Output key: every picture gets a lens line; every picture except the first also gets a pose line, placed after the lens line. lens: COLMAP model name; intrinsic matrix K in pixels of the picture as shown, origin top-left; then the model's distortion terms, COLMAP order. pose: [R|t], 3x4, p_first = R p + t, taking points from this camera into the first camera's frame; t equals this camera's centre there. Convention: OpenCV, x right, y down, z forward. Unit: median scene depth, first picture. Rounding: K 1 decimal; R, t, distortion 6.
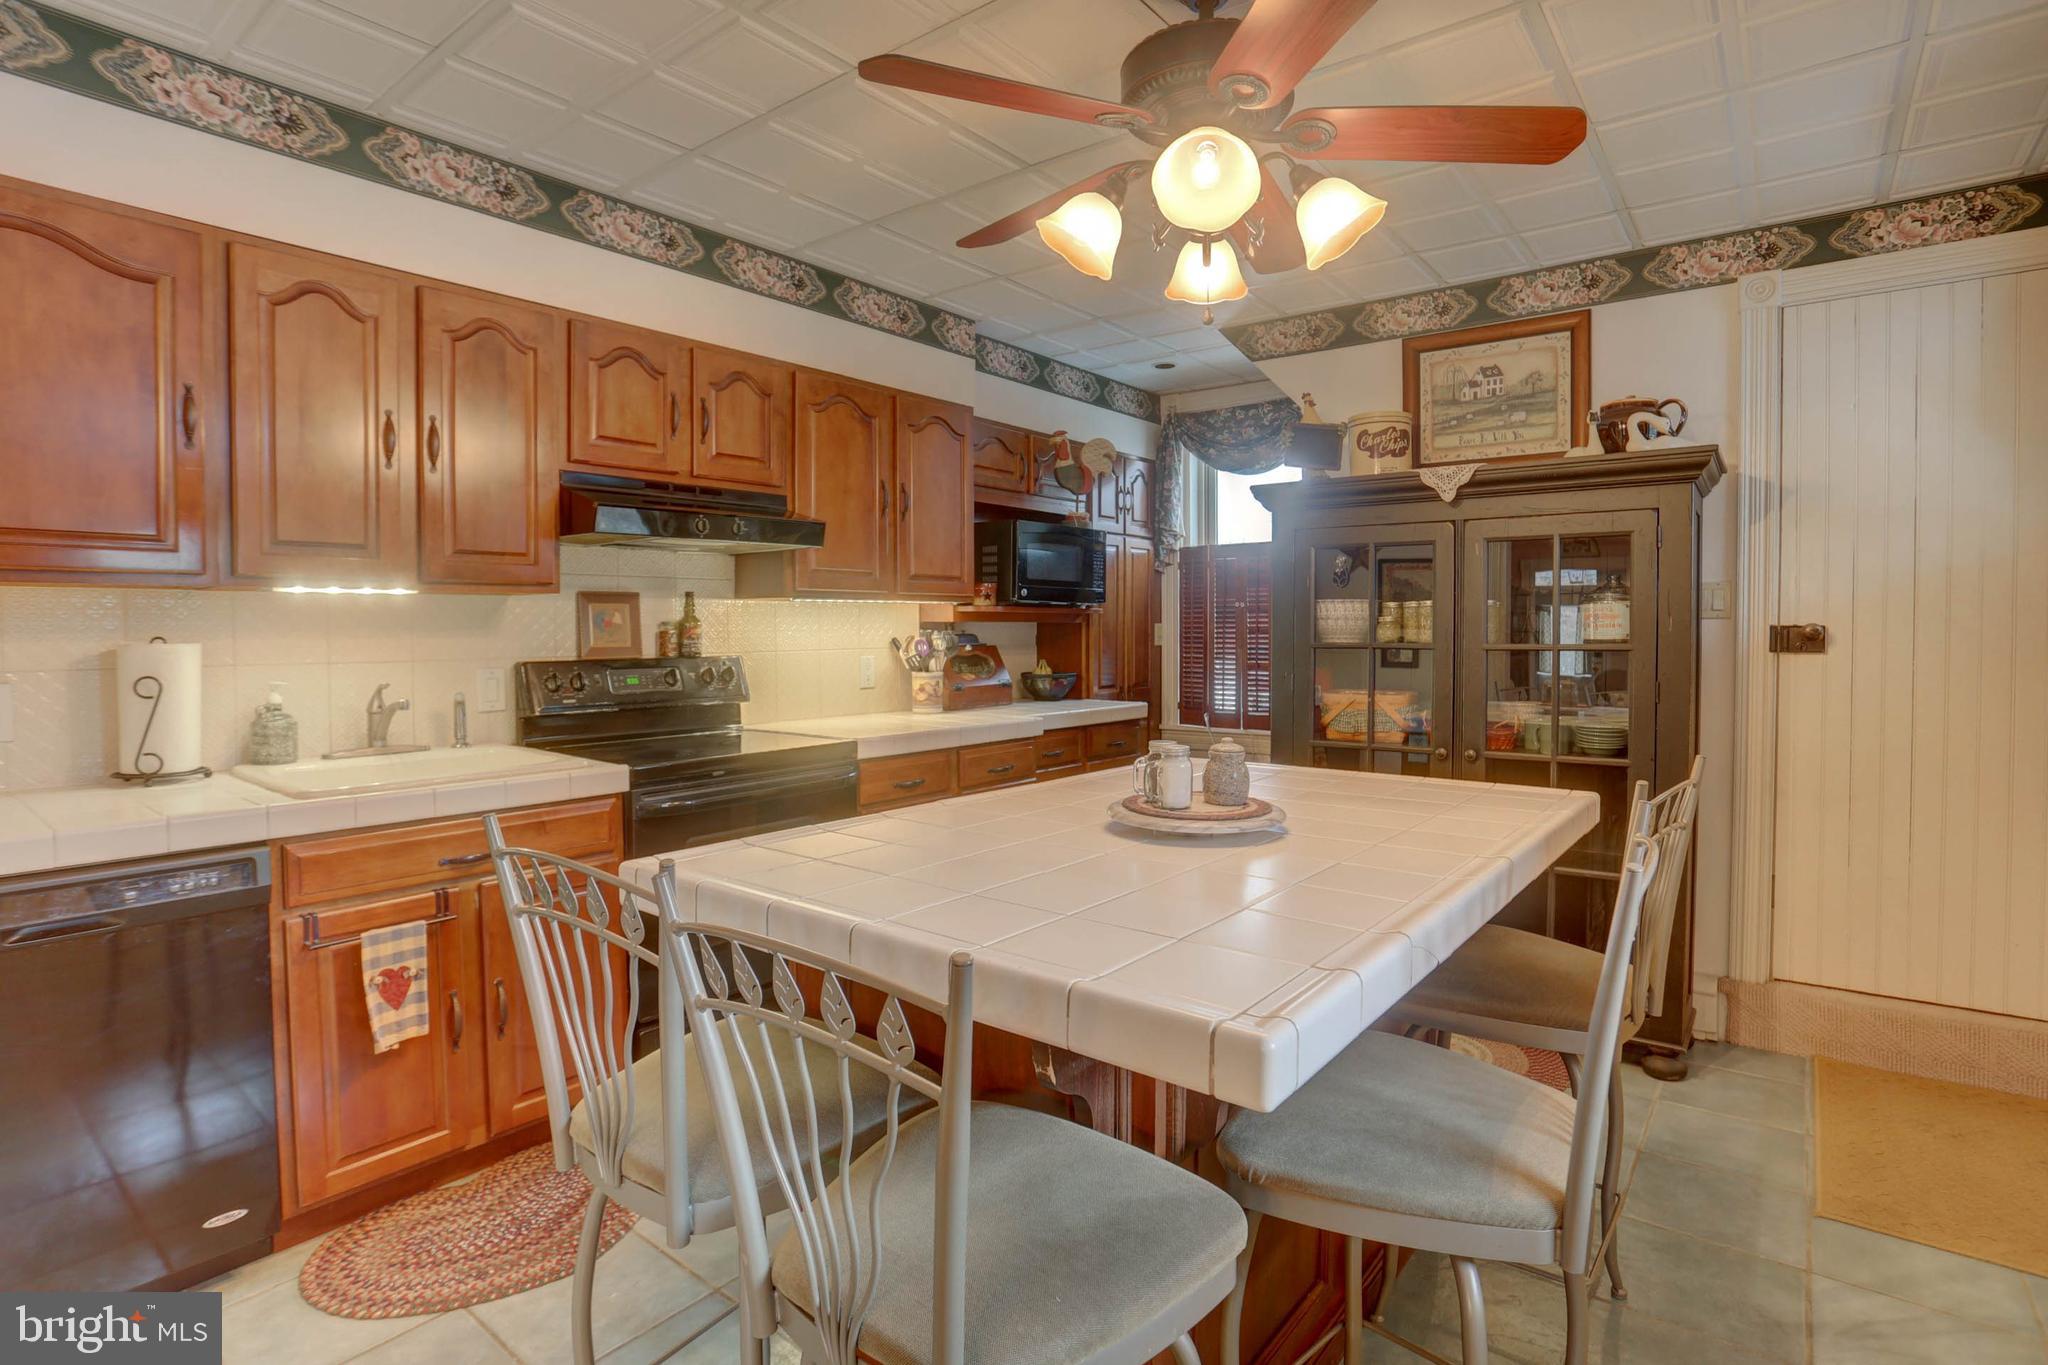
lens RADIAL K [[997.1, 0, 1055.7], [0, 997.1, 636.8], [0, 0, 1]] dist [-0.036142, 0.008961]
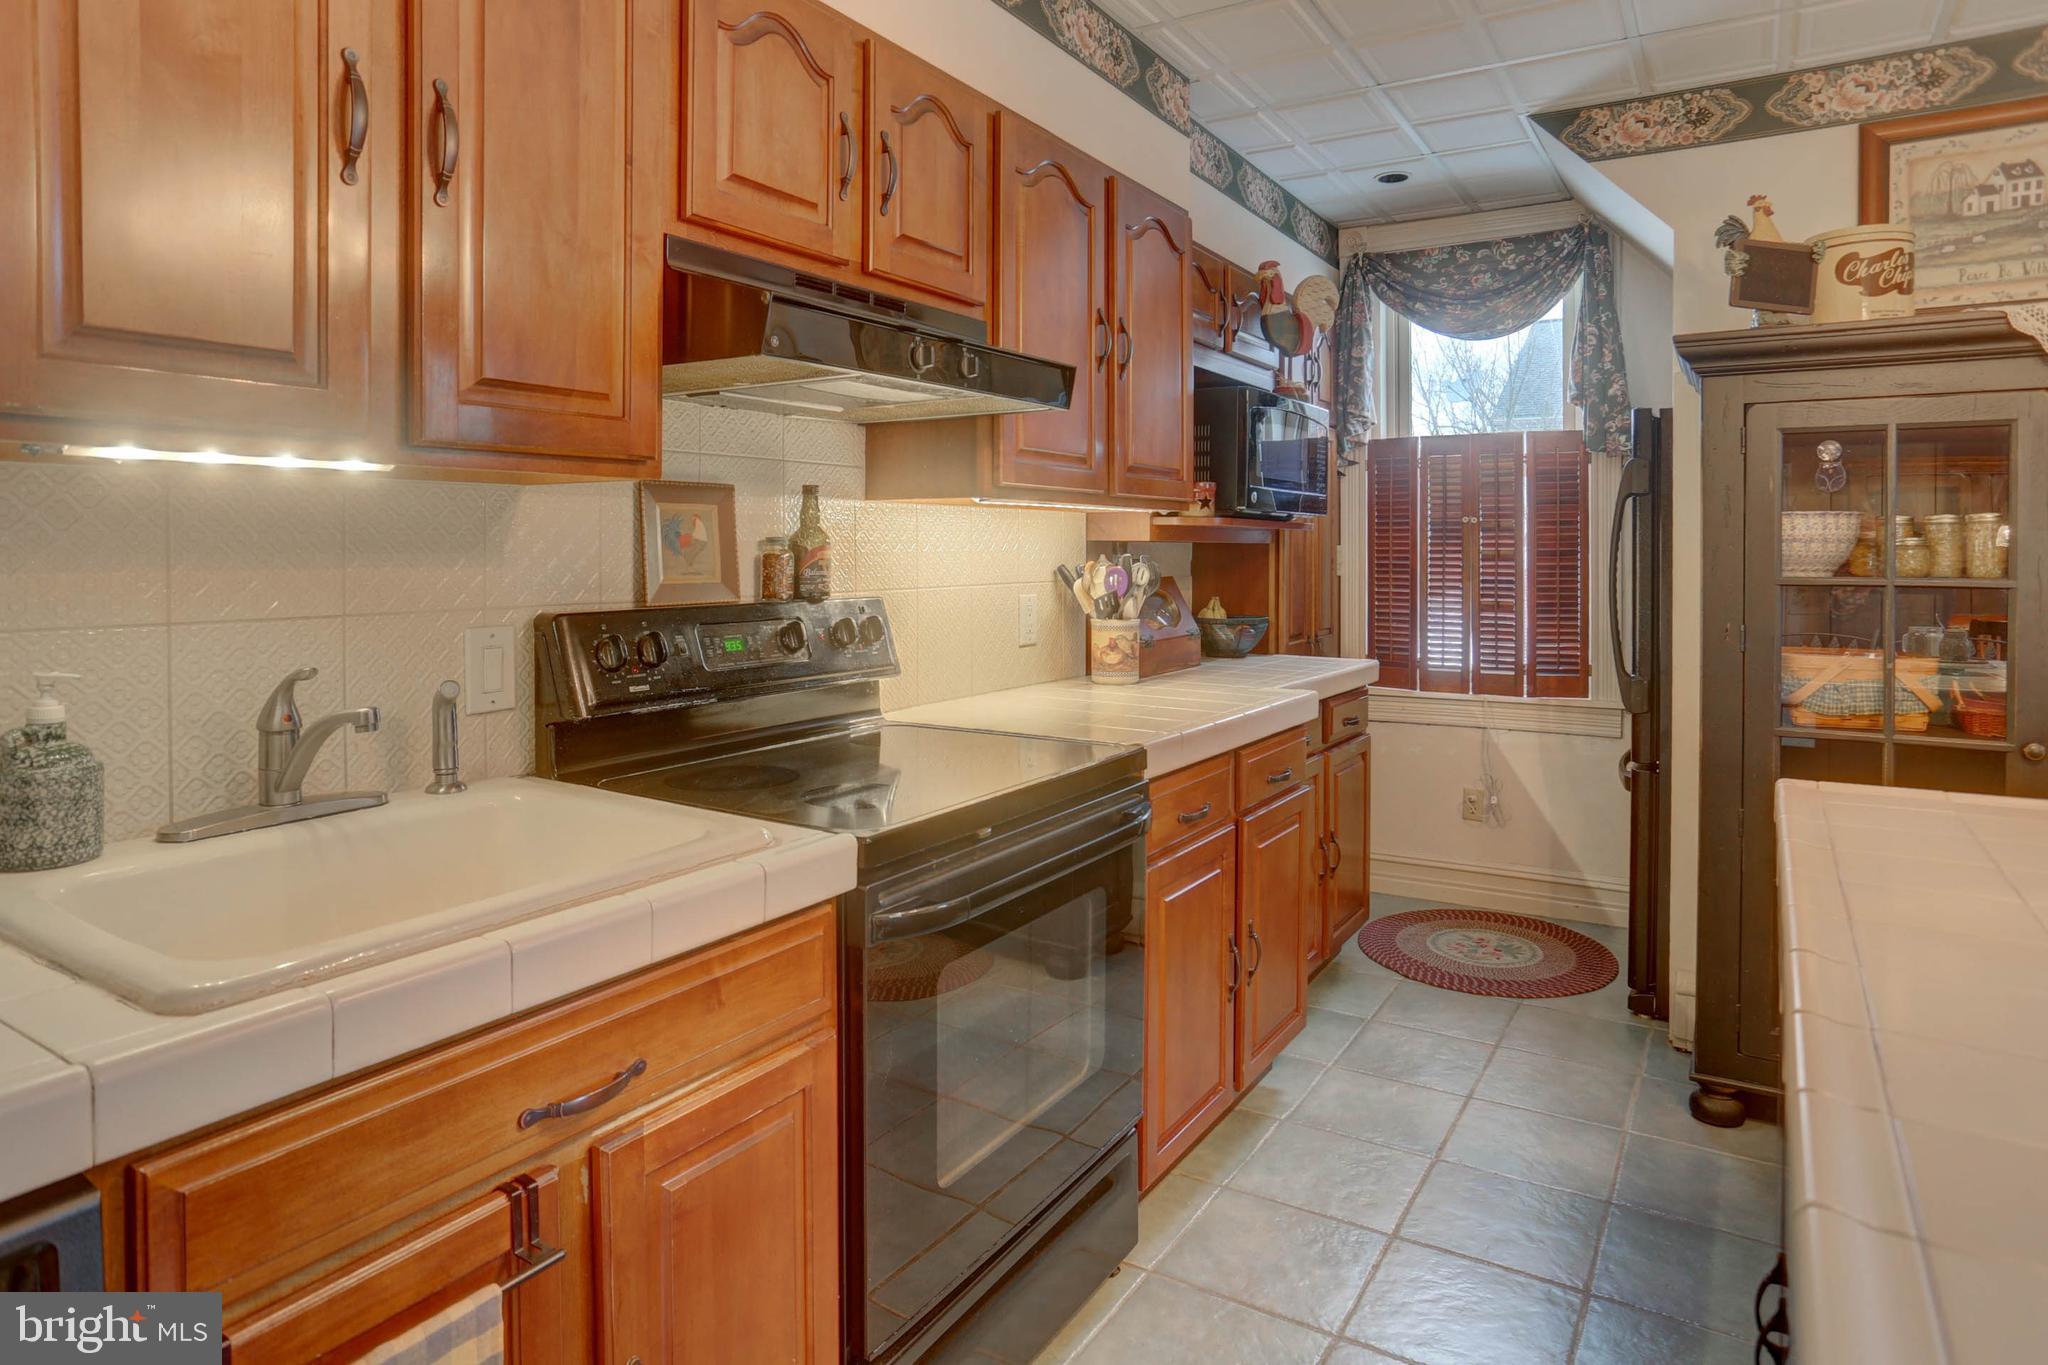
lens RADIAL K [[1161.5, 0, 1087.0], [0, 1161.5, 548.8], [0, 0, 1]] dist [-0.013269, 0.006223]
pose [[0.993169, 0.005199, 0.116568, -0.277536], [-0.004015, 0.999938, -0.010384, -0.002686], [-0.116615, 0.009845, 0.993128, 0.304400]]
